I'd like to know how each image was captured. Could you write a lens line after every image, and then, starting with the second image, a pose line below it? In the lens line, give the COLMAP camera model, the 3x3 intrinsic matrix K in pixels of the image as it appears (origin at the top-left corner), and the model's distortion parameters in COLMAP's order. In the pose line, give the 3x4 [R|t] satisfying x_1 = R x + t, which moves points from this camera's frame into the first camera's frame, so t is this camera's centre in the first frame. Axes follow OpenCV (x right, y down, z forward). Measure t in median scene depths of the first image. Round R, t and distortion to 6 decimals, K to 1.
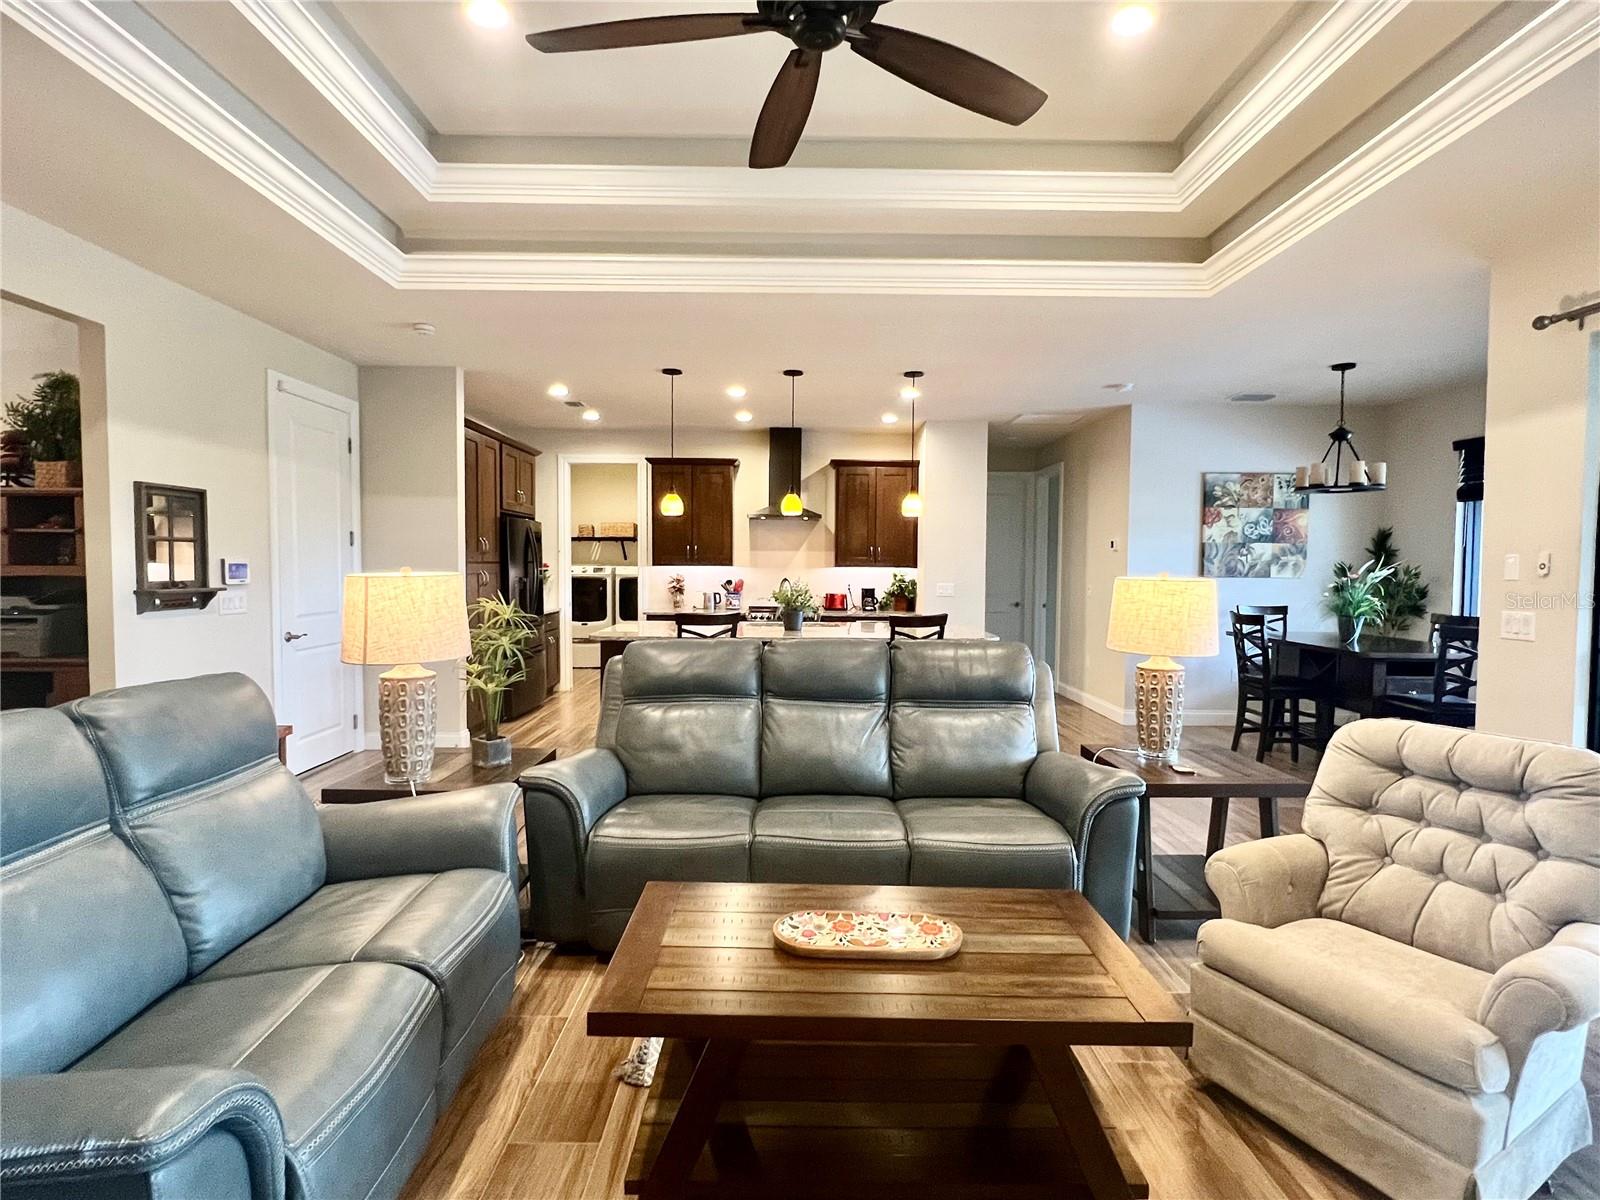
lens RADIAL K [[799.2, 0, 790.4], [0, 799.2, 598.9], [0, 0, 1]] dist [-0.002906, -0.001267]
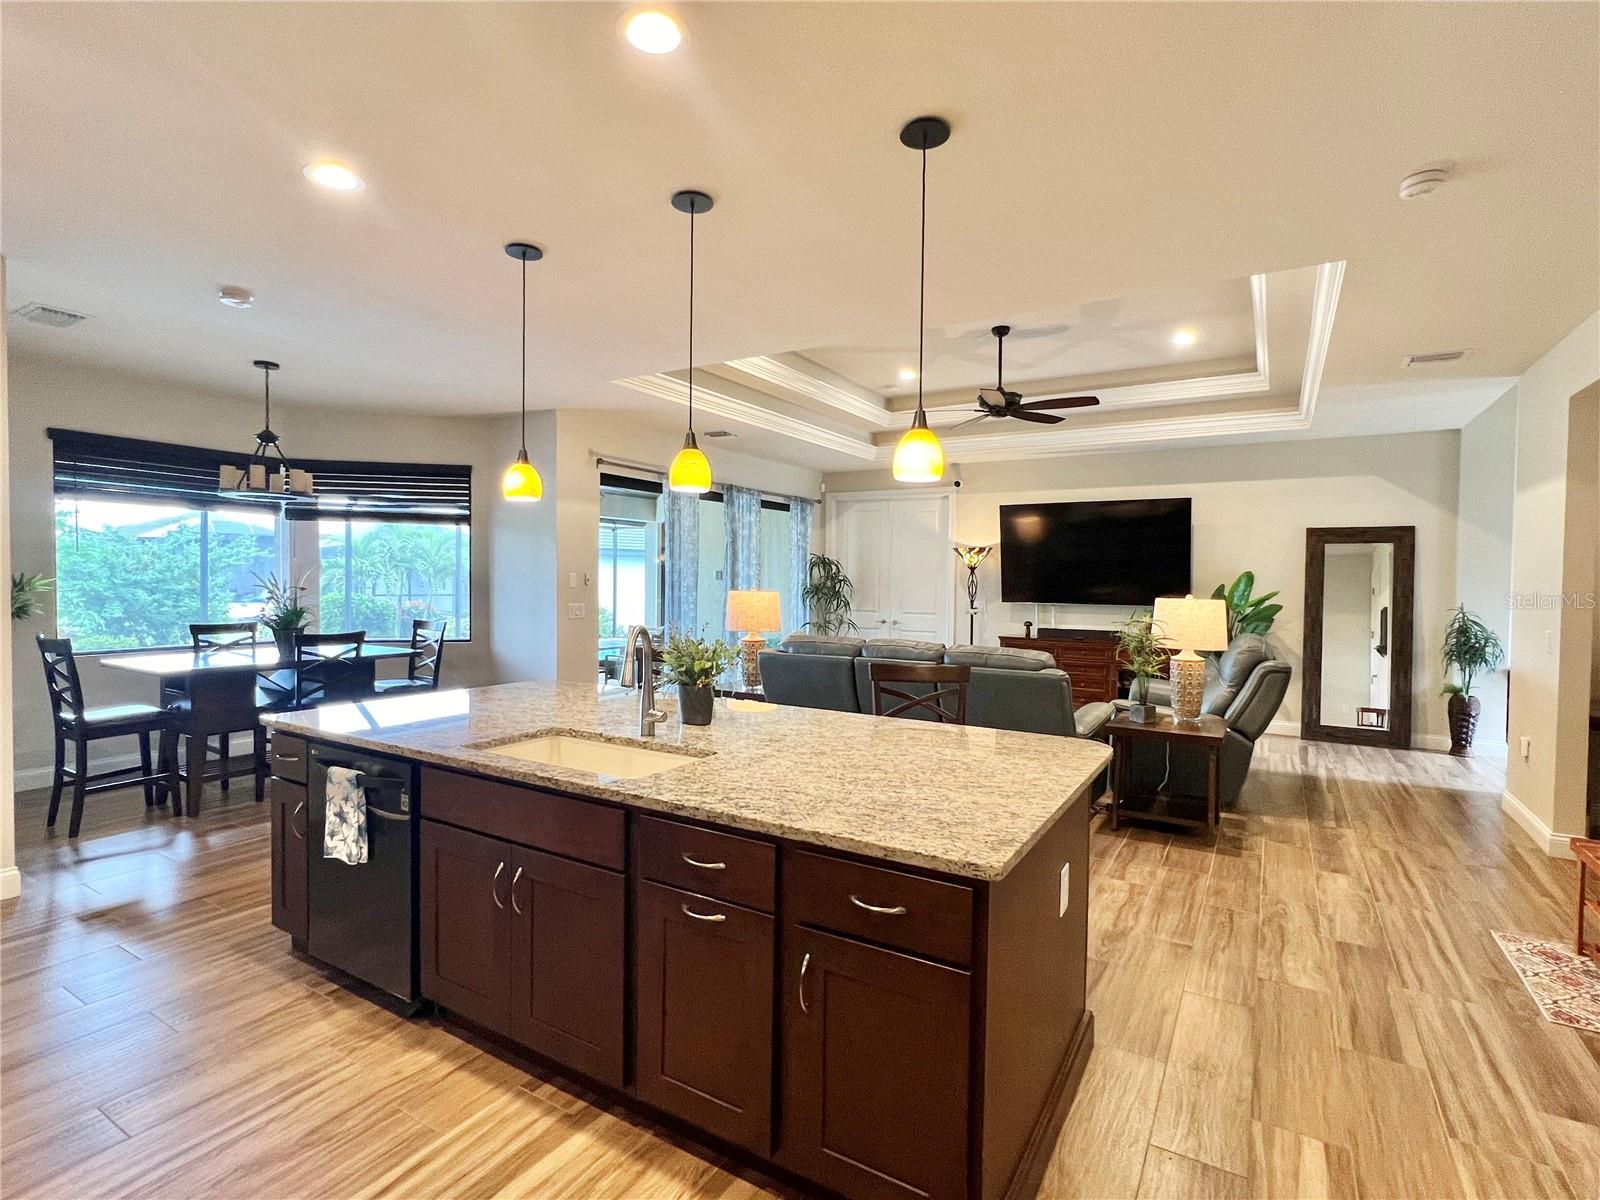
lens RADIAL K [[799.2, 0, 790.4], [0, 799.2, 598.9], [0, 0, 1]] dist [-0.002906, -0.001267]
pose [[-0.853539, -0.030925, 0.520110, -0.256400], [0.004586, 0.997752, 0.066852, -0.060754], [-0.521008, 0.059446, -0.851479, 1.178258]]
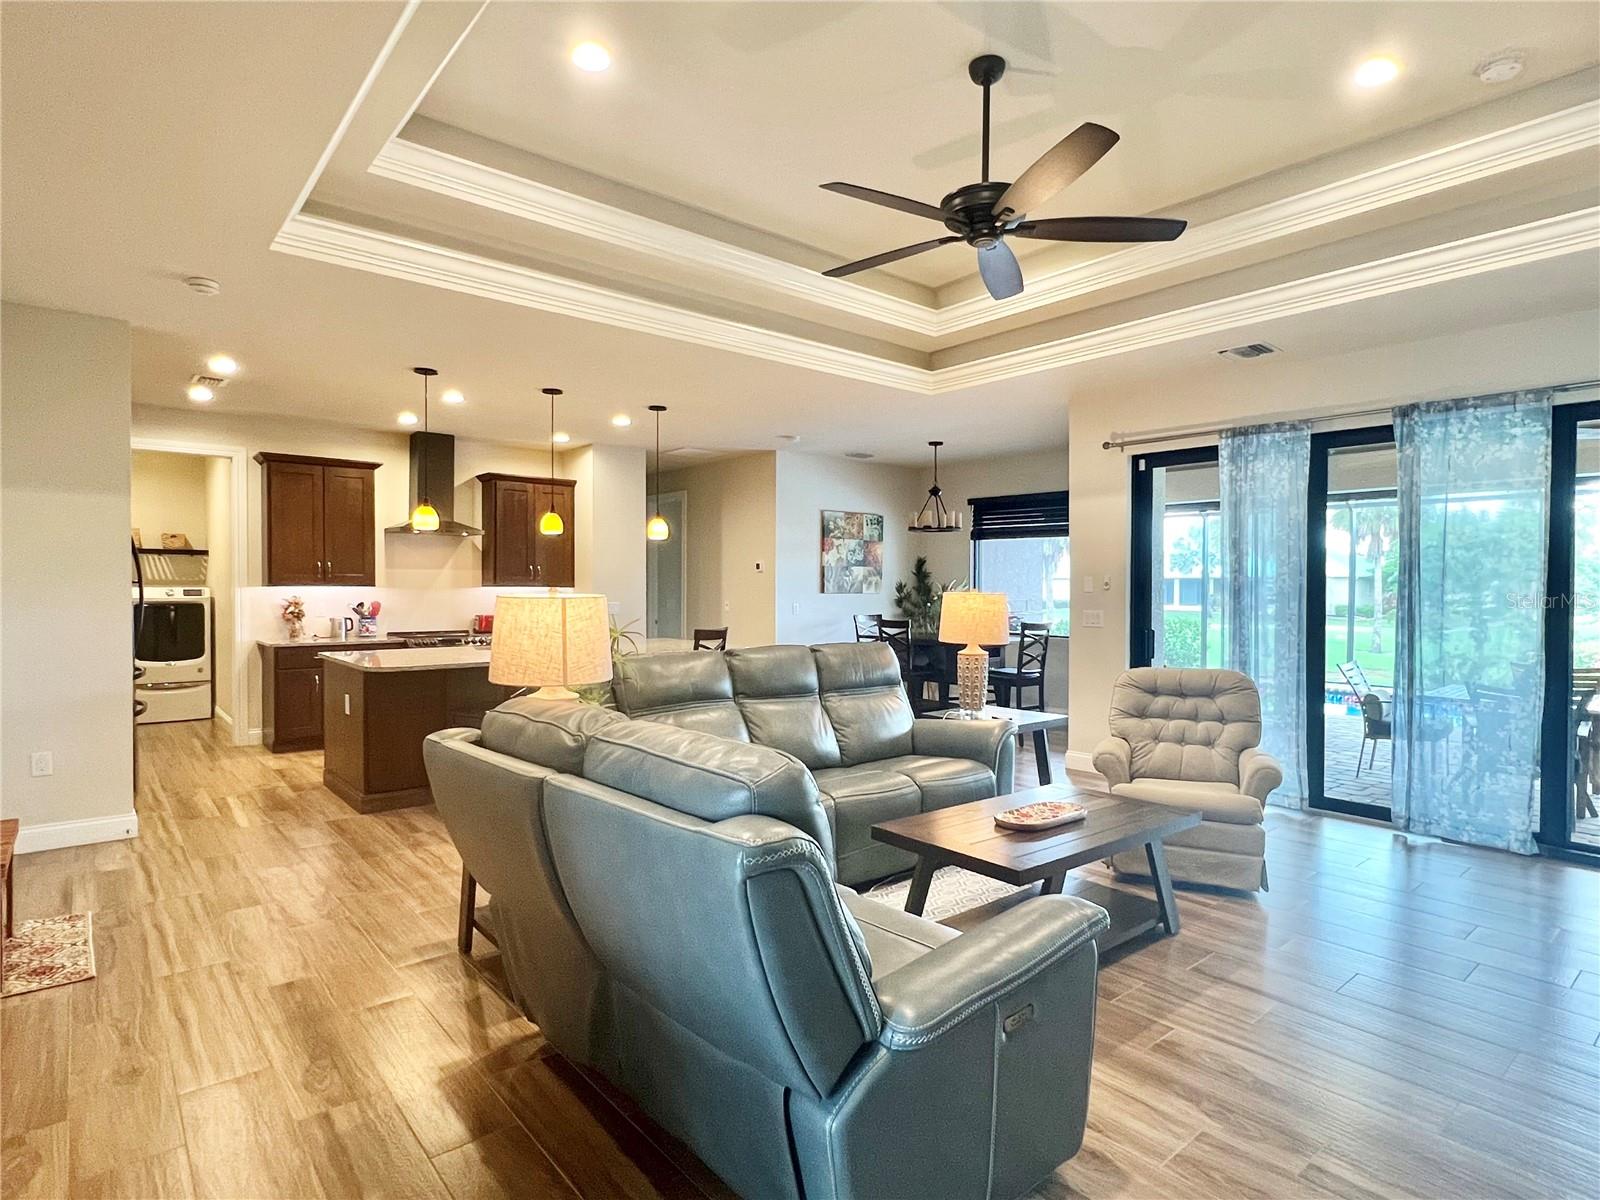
lens RADIAL K [[860.1, 0, 800.0], [0, 860.1, 600.0], [0, 0, 1]] dist [-0.004479, -0.002484]
pose [[0.767006, -0.014695, 0.641471, -0.374871], [0.030017, 0.999465, -0.012996, -0.000831], [-0.640937, 0.029223, 0.767037, -0.006415]]
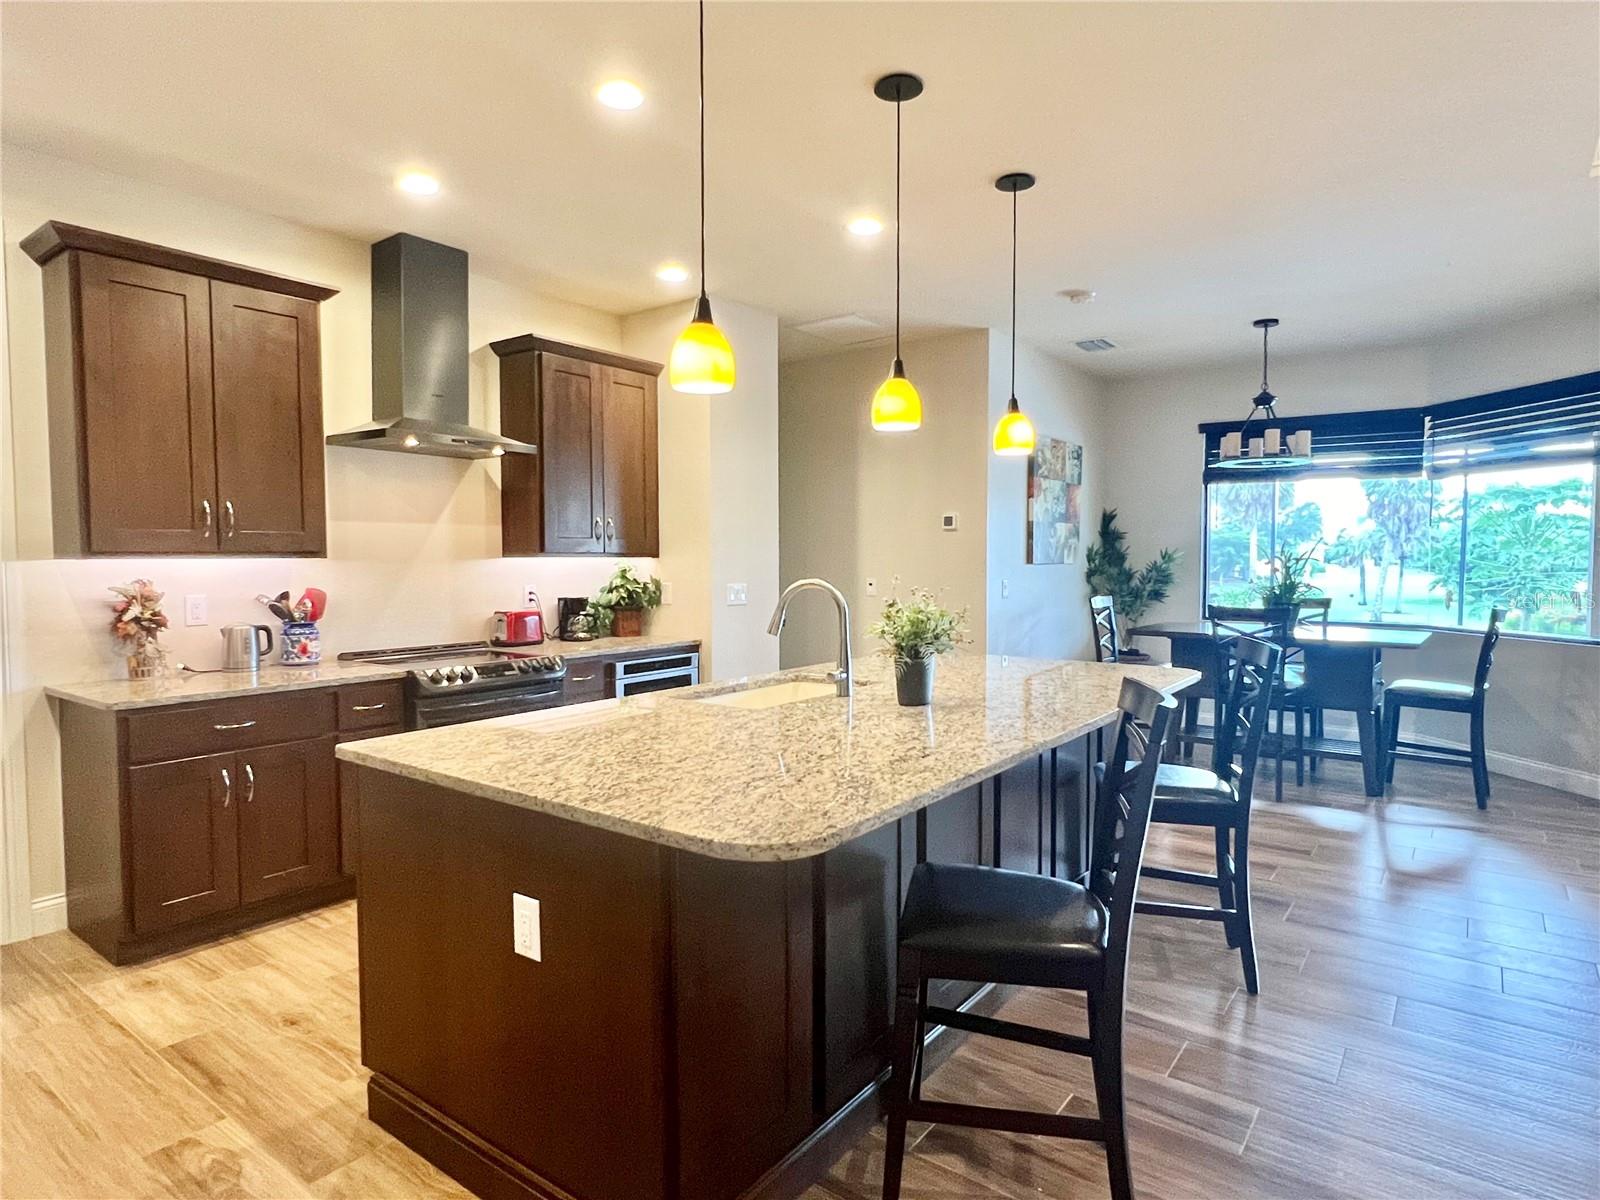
lens RADIAL K [[898.6, 0, 788.7], [0, 898.6, 601.2], [0, 0, 1]] dist [-0.003113, -0.001761]
pose [[0.615287, -0.048594, 0.786804, -0.337394], [0.041548, 0.998710, 0.029191, -0.026990], [-0.787207, 0.014729, 0.616513, 0.642568]]
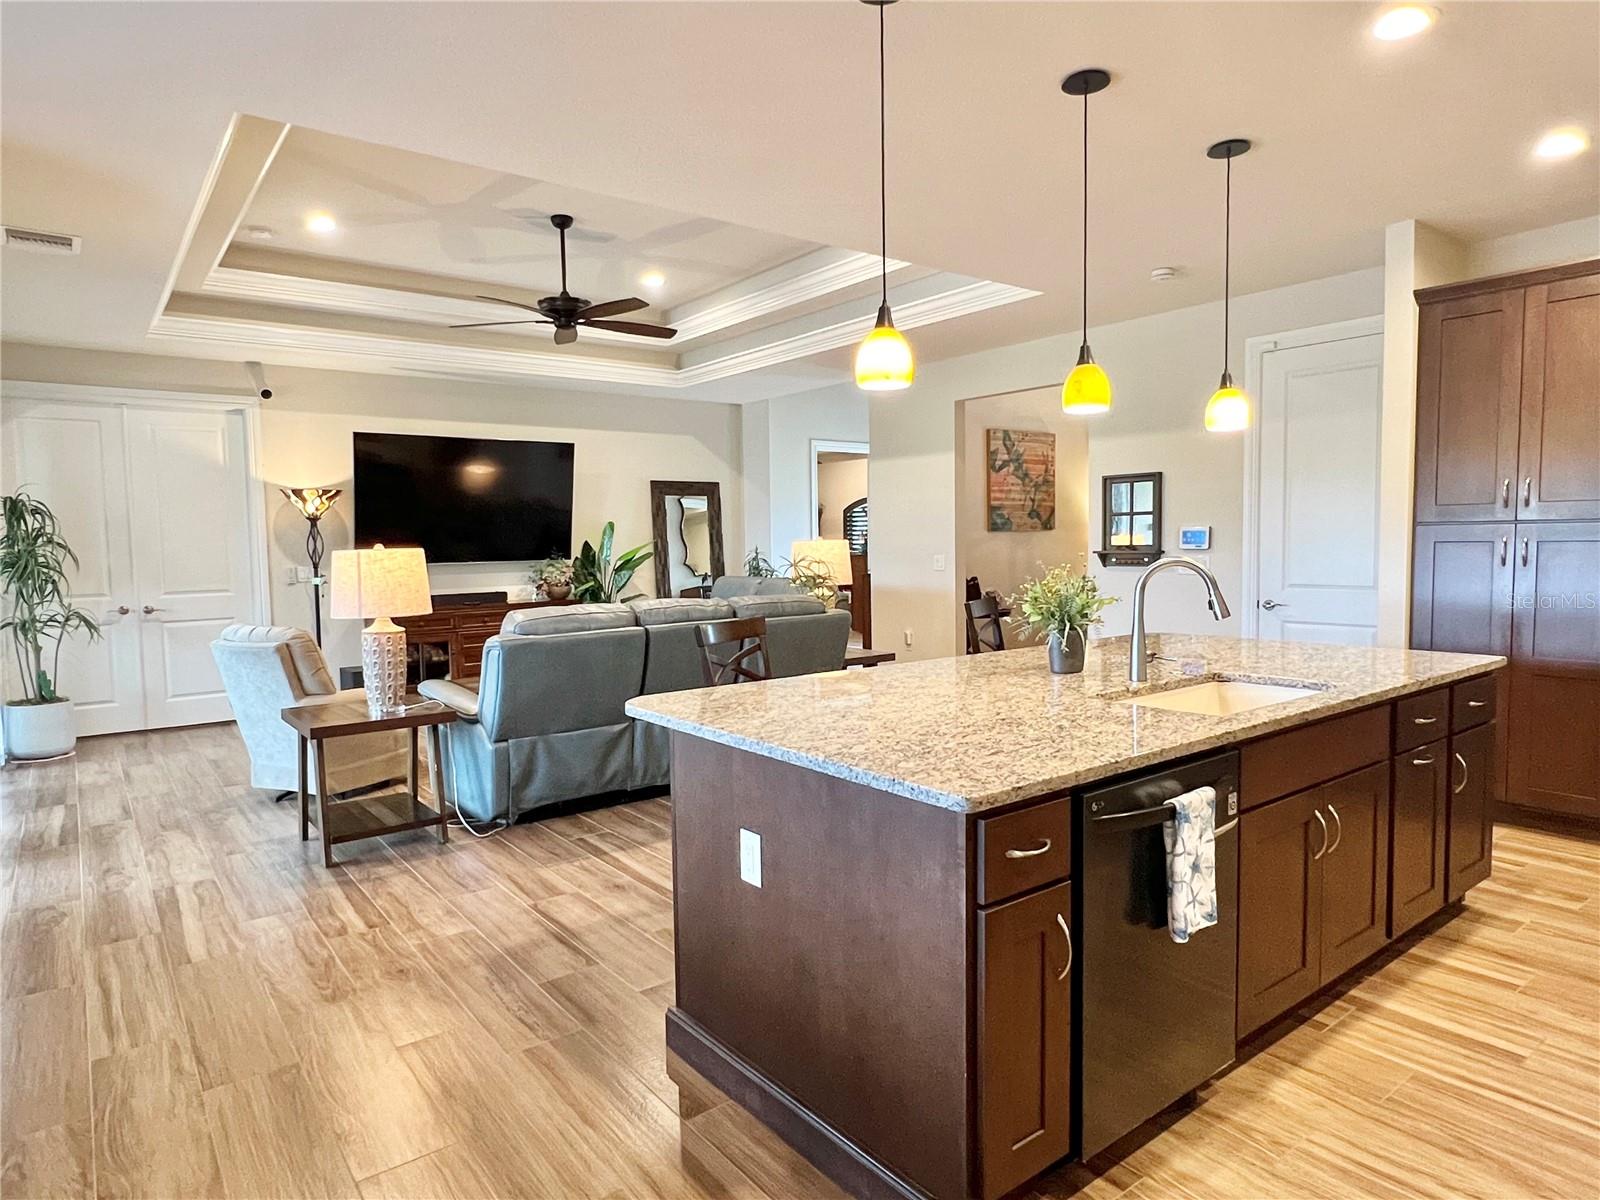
lens RADIAL K [[958.6, 0, 808.1], [0, 958.6, 601.1], [0, 0, 1]] dist [-0.002796, 0.001776]
pose [[-0.783474, 0.046779, -0.619661, 0.372866], [-0.015213, 0.995420, 0.094380, -0.042146], [0.621238, 0.083372, -0.779174, 1.125239]]
